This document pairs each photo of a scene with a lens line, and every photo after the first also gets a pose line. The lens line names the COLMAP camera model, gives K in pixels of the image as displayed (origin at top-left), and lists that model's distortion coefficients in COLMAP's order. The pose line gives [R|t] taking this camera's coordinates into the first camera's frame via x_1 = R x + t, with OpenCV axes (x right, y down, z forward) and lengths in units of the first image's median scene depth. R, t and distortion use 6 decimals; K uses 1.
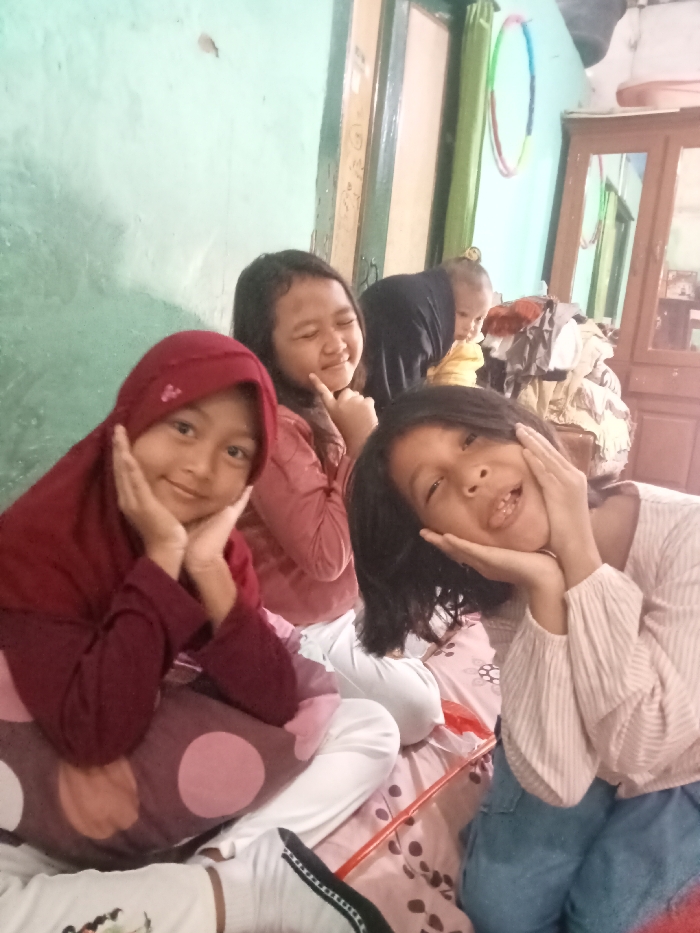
lens RADIAL K [[702.2, 0, 350.0], [0, 702.2, 466.5], [0, 0, 1]] dist [0.053345, -0.048982]
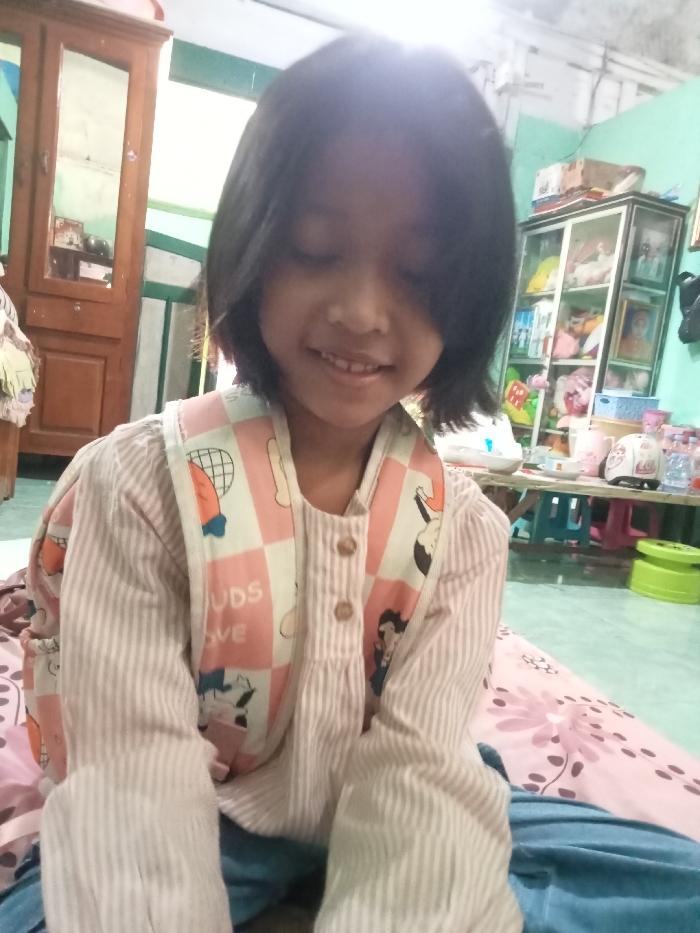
lens RADIAL K [[702.2, 0, 350.0], [0, 702.2, 466.5], [0, 0, 1]] dist [0.053345, -0.048982]
pose [[0.698980, -0.095461, 0.708741, 0.038973], [0.045168, 0.994965, 0.089467, 0.005831], [-0.713714, -0.030523, 0.699772, 0.106036]]
